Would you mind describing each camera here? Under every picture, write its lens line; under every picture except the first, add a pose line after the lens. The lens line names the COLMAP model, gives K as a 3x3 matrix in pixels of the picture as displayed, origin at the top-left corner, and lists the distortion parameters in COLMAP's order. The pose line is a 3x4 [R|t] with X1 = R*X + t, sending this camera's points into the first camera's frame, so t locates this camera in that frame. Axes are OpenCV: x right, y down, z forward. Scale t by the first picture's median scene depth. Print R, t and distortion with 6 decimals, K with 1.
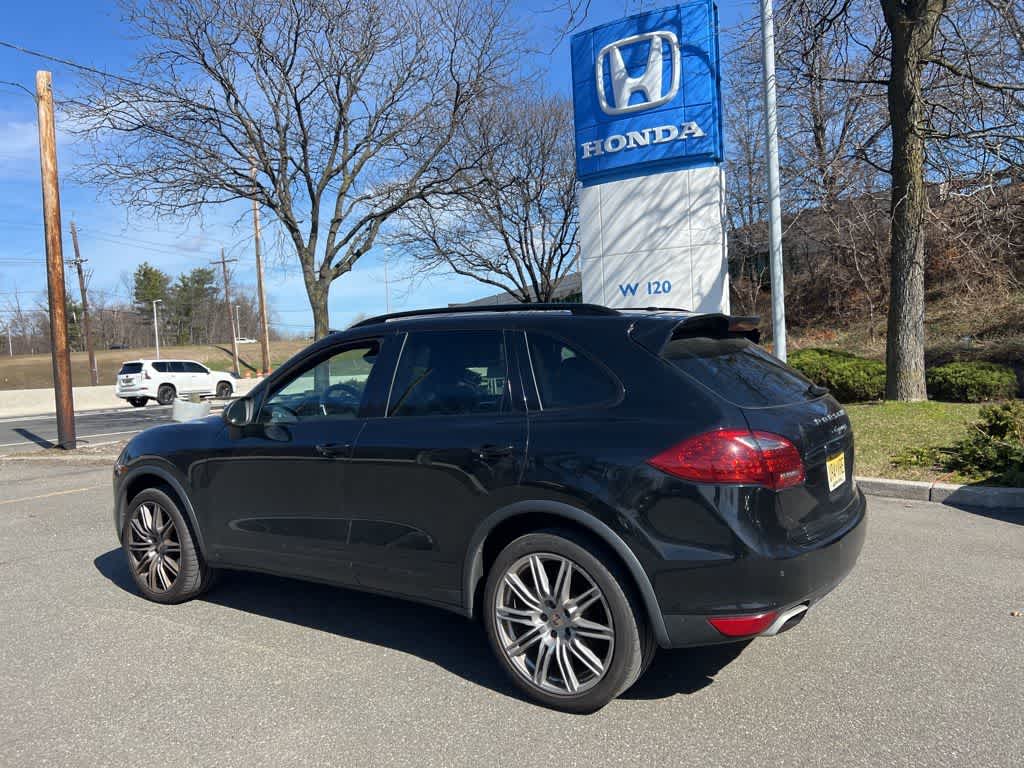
lens RADIAL K [[766.8, 0, 518.4], [0, 766.8, 399.4], [0, 0, 1]] dist [0.077834, -0.094673]
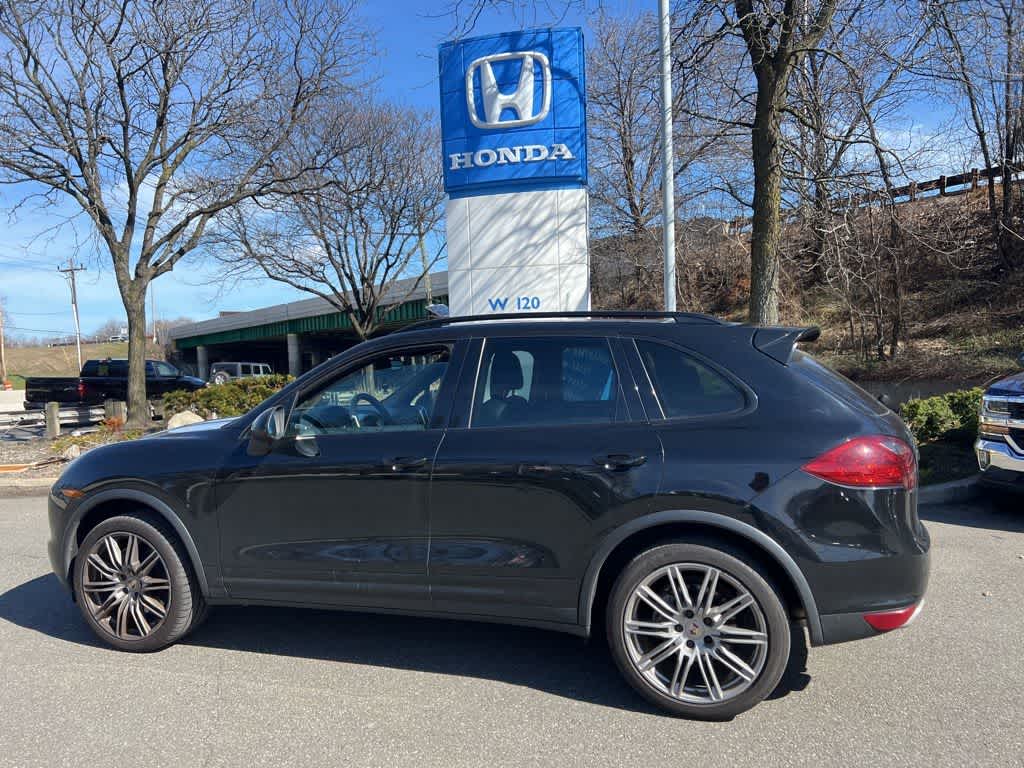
lens RADIAL K [[766.4, 0, 514.7], [0, 766.4, 412.4], [0, 0, 1]] dist [0.082876, -0.108107]
pose [[0.959676, -0.001972, 0.281100, -0.123254], [0.002757, 0.999993, -0.002399, 0.002013], [-0.281094, 0.003077, 0.959675, 0.029074]]
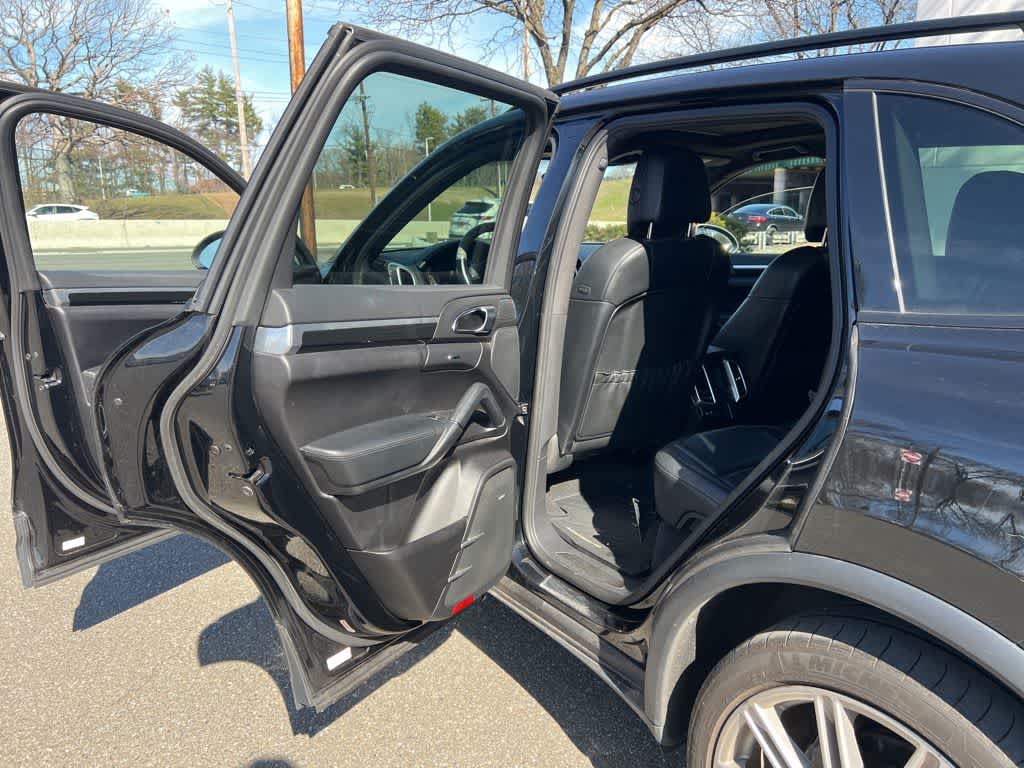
lens RADIAL K [[771.6, 0, 521.5], [0, 771.6, 388.5], [0, 0, 1]] dist [0.060326, -0.065980]
pose [[0.945829, 0.115258, -0.303518, -0.006446], [-0.060135, 0.980881, 0.185086, -0.003776], [0.319048, -0.156808, 0.934676, 0.163910]]
